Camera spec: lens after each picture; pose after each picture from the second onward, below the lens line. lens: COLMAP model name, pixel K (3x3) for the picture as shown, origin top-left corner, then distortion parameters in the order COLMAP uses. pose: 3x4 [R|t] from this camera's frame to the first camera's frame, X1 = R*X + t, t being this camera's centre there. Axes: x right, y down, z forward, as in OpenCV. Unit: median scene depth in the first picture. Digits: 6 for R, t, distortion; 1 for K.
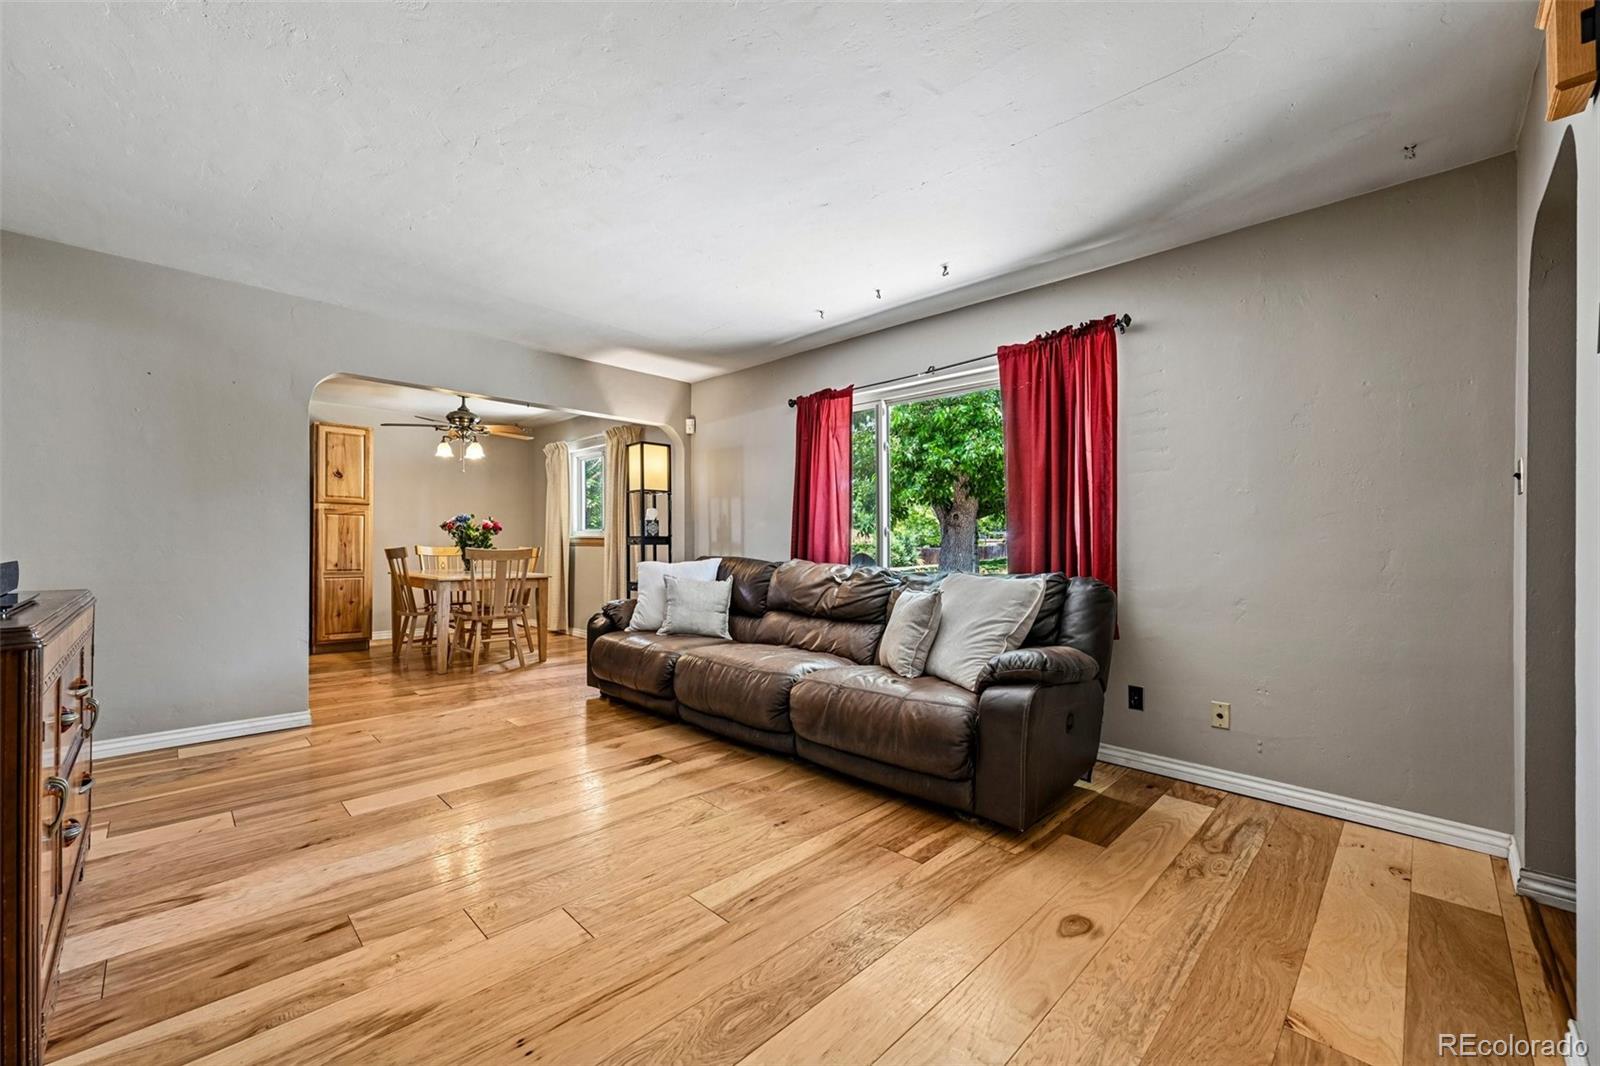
lens RADIAL K [[625.5, 0, 800.9], [0, 625.5, 546.4], [0, 0, 1]] dist [-0.001774, 0.000361]
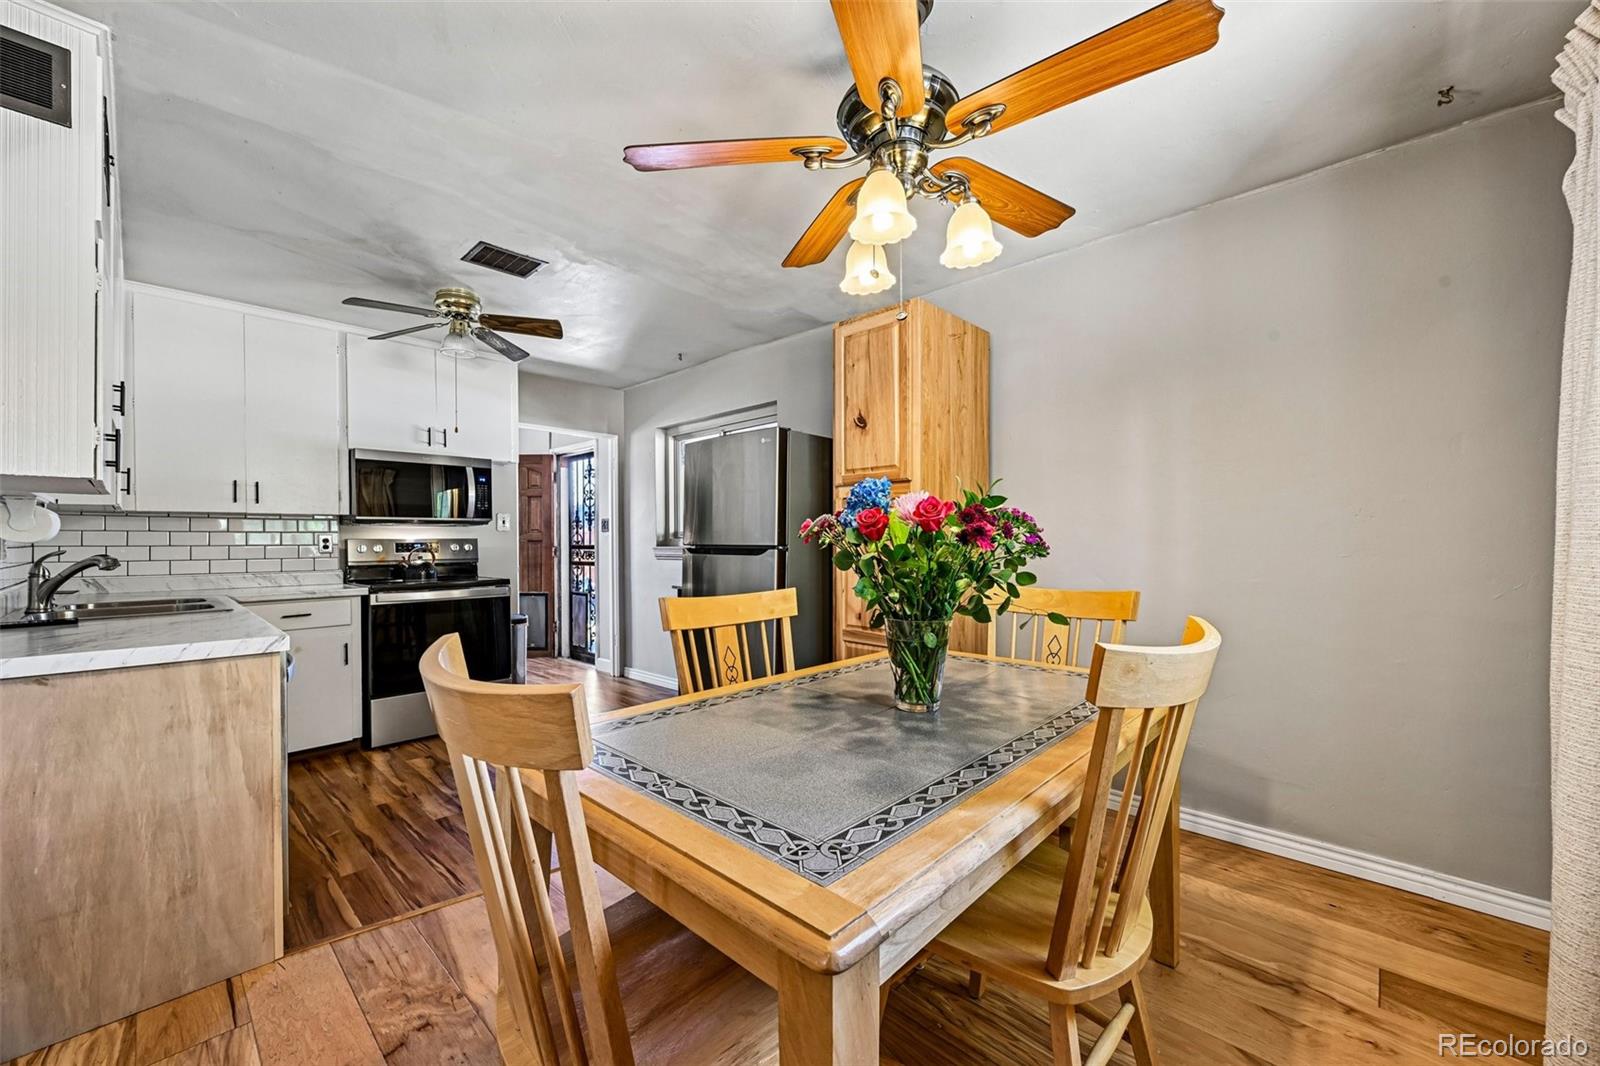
lens RADIAL K [[625.5, 0, 803.8], [0, 625.5, 544.1], [0, 0, 1]] dist [-0.001774, 0.000361]
pose [[0.019046, -0.000114, -0.999819, -0.446191], [-0.001543, 0.999999, -0.000144, -0.039278], [0.999817, 0.001546, 0.019046, 1.534592]]
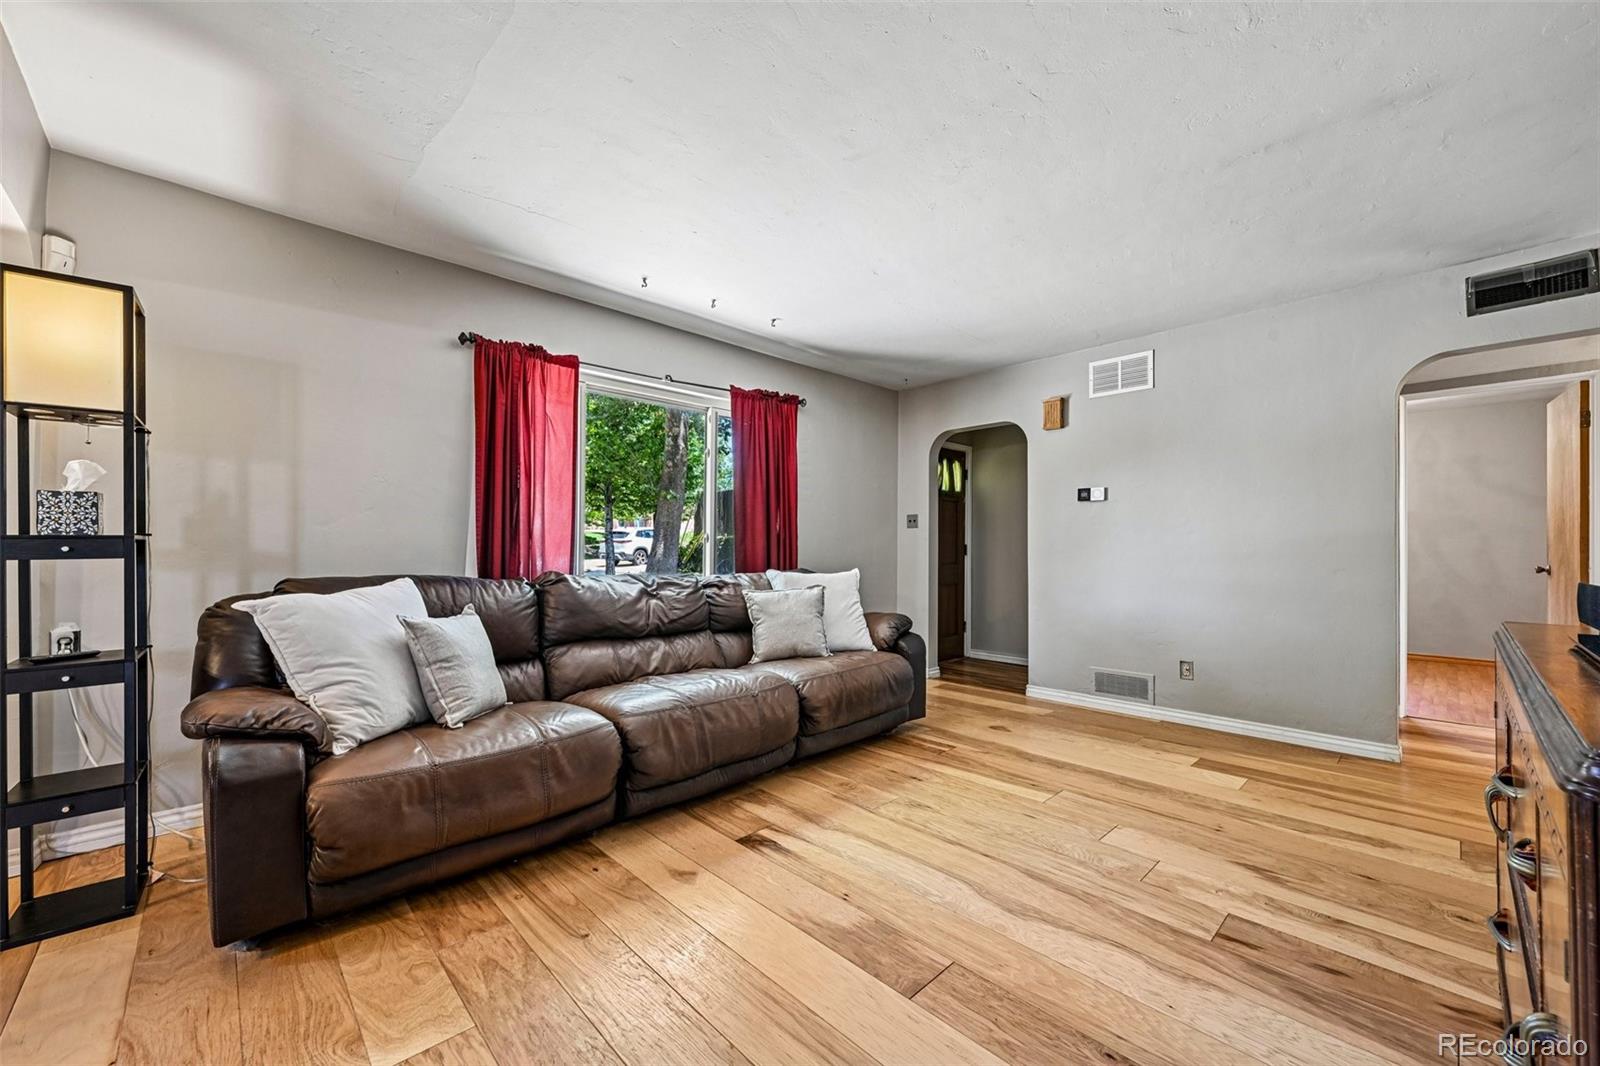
lens RADIAL K [[625.5, 0, 801.4], [0, 625.5, 542.3], [0, 0, 1]] dist [-0.001774, 0.000361]
pose [[0.034789, 0.000415, 0.999395, -0.835165], [0.004440, 0.999990, -0.000569, -0.014131], [-0.999385, 0.004457, 0.034787, 0.778533]]
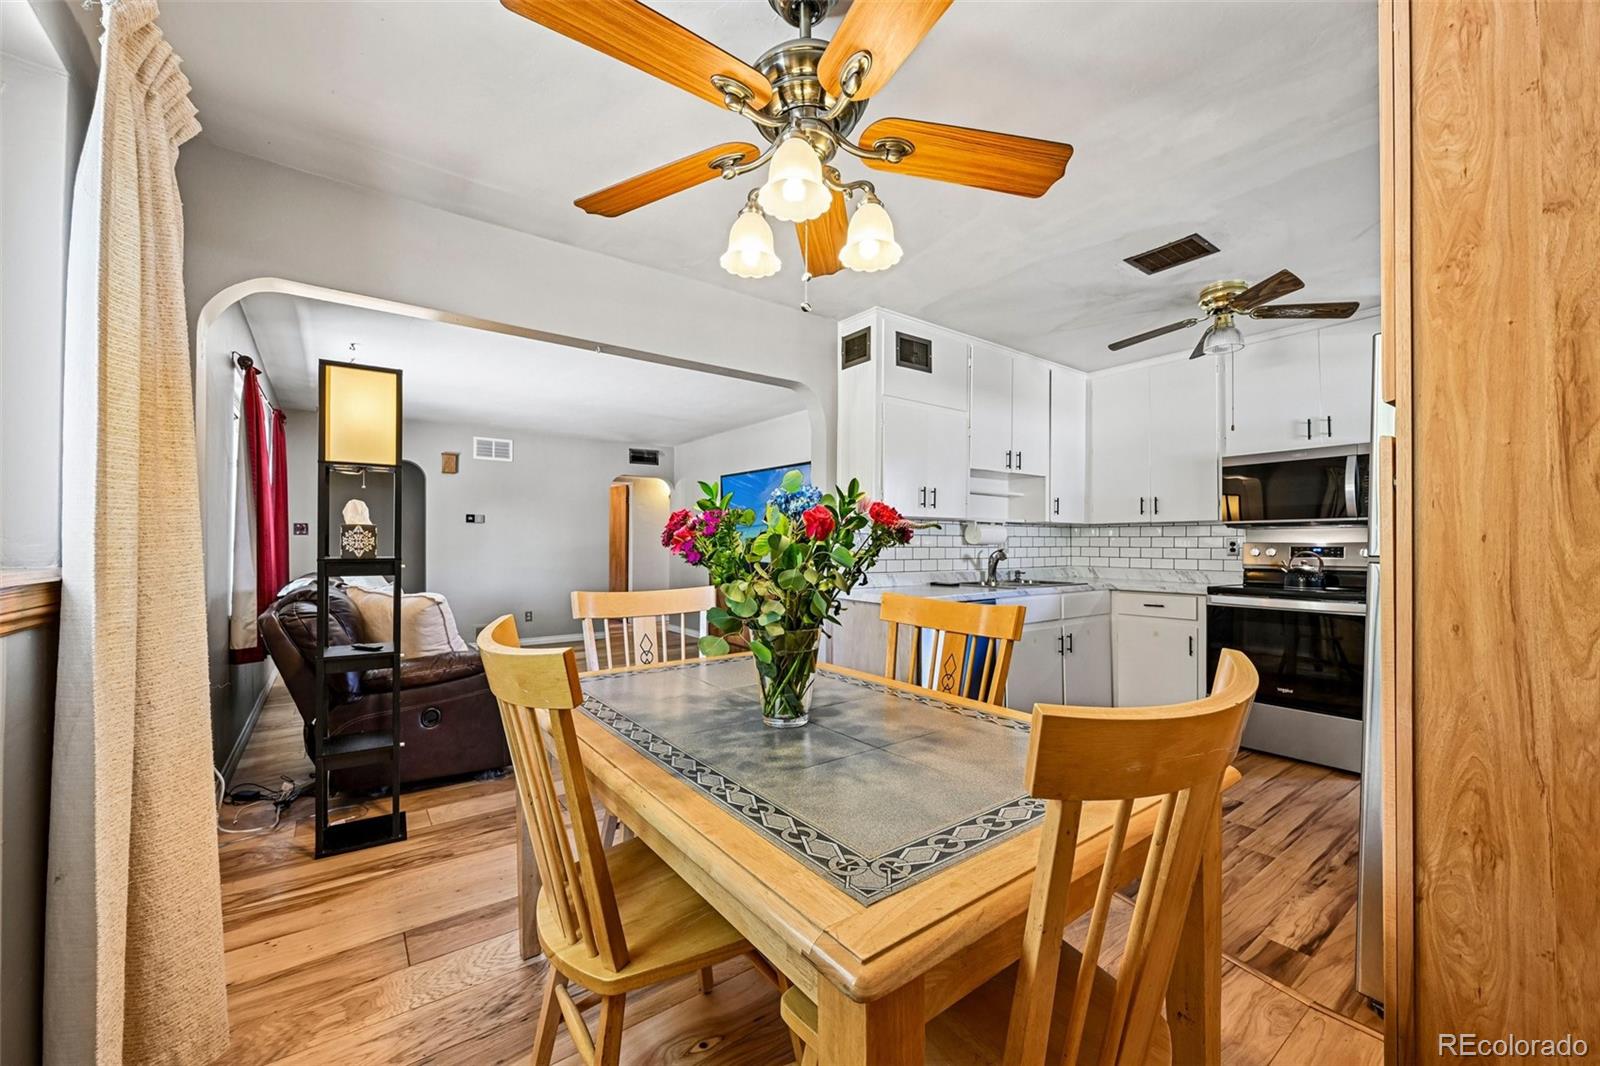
lens RADIAL K [[625.5, 0, 802.9], [0, 625.5, 538.6], [0, 0, 1]] dist [-0.001774, 0.000361]
pose [[-0.987322, -0.007598, 0.158547, -0.927845], [-0.007994, 0.999966, -0.001858, -0.045588], [-0.158528, -0.003102, -0.987350, 2.000625]]
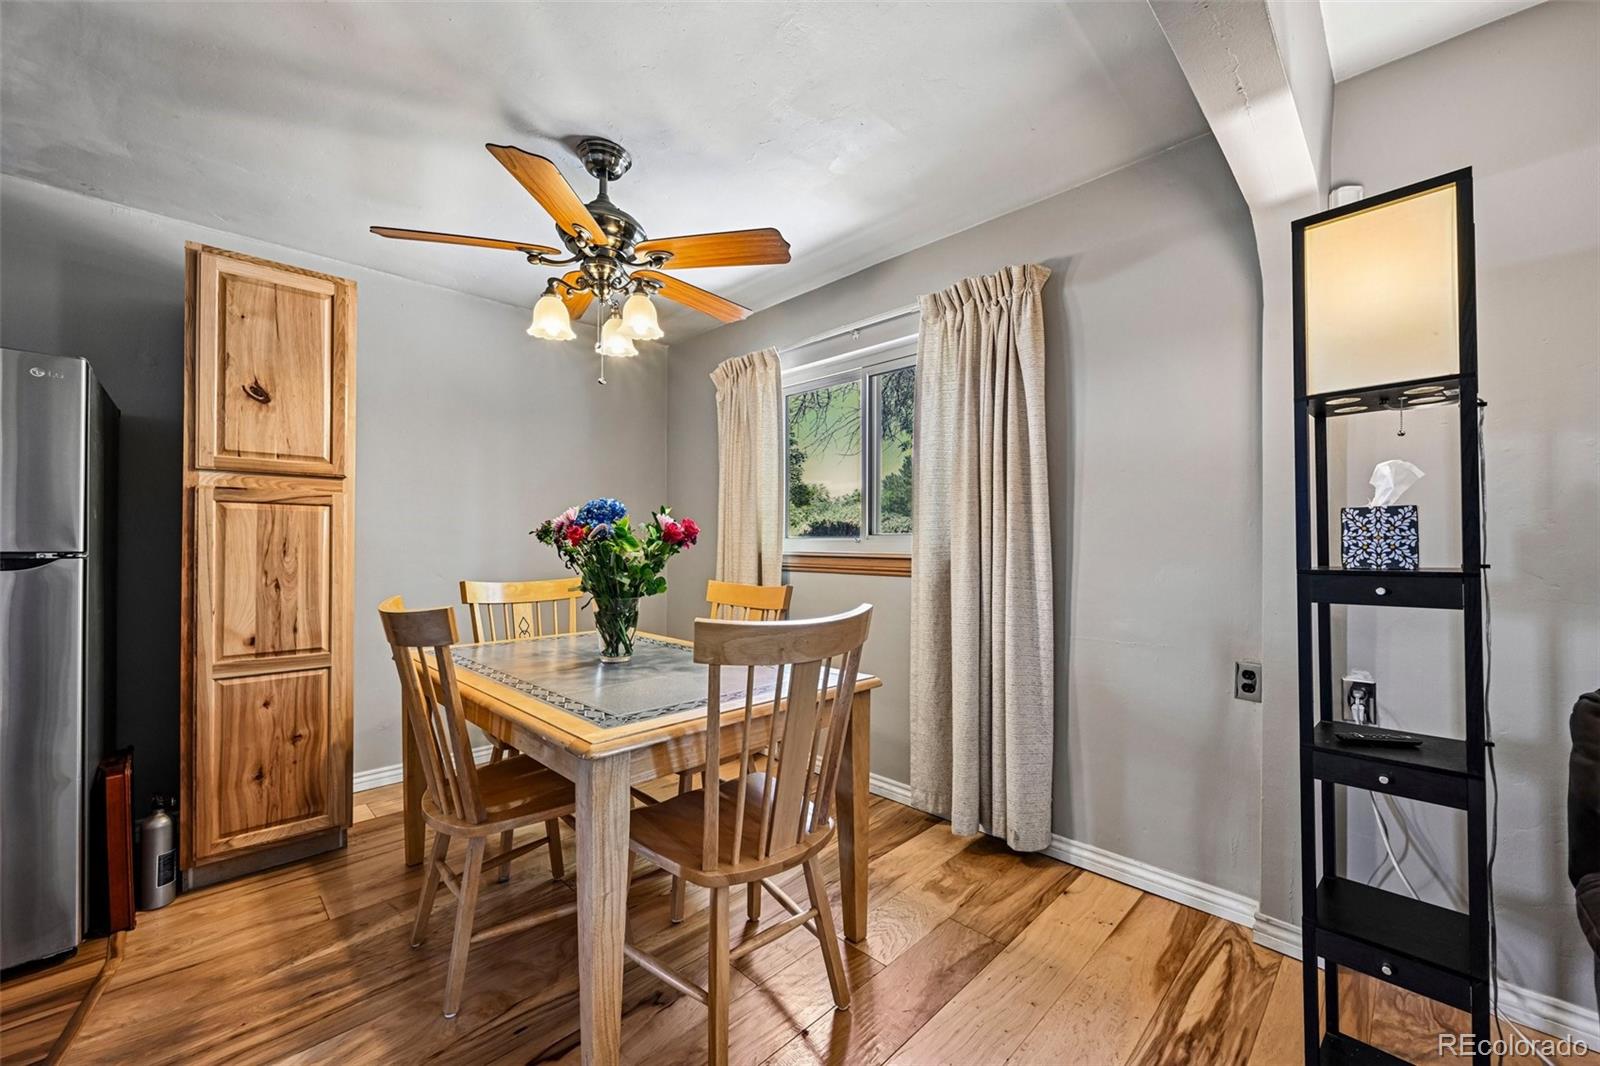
lens RADIAL K [[625.5, 0, 803.4], [0, 625.5, 538.8], [0, 0, 1]] dist [-0.001774, 0.000361]
pose [[0.999956, -0.007267, -0.005870, -0.677443], [0.007201, 0.999912, -0.011174, -0.038444], [0.005951, 0.011131, 0.999920, 1.029818]]
